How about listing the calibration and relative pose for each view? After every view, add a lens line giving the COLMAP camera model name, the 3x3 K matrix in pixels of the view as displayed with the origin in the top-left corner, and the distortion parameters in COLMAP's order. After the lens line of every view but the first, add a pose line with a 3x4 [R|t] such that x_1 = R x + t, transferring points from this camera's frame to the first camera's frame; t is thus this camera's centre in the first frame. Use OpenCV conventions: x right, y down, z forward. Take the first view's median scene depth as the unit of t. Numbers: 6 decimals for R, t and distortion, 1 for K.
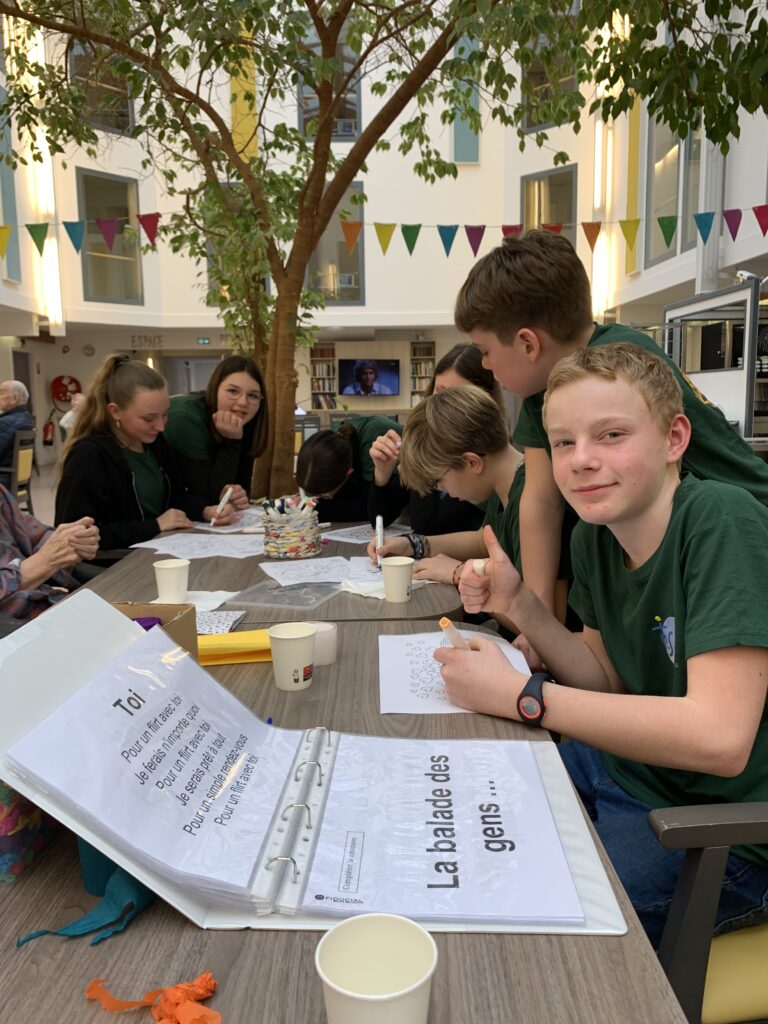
lens RADIAL K [[783.1, 0, 384.0], [0, 783.1, 512.0], [0, 0, 1]] dist [0.142455, -0.189580]
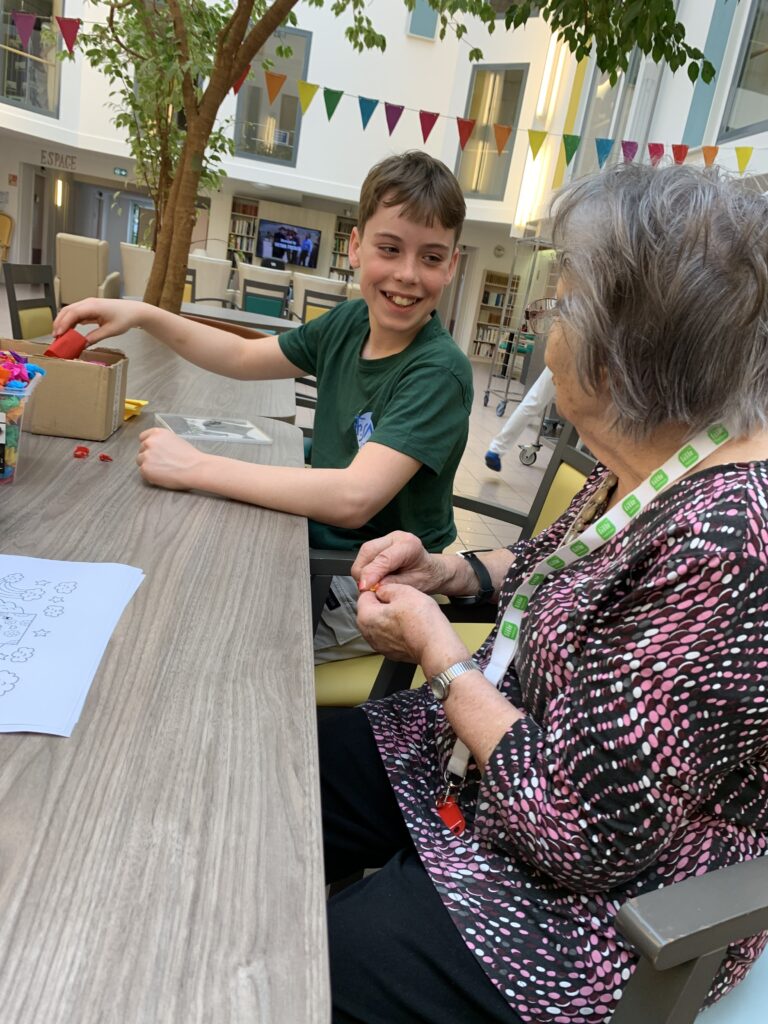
lens RADIAL K [[779.0, 0, 384.0], [0, 779.0, 512.0], [0, 0, 1]] dist [0.043382, -0.001777]
pose [[0.980433, 0.140959, 0.137407, 0.034368], [-0.159182, 0.978365, 0.132146, 0.027629], [-0.115808, -0.151433, 0.981660, -0.090181]]
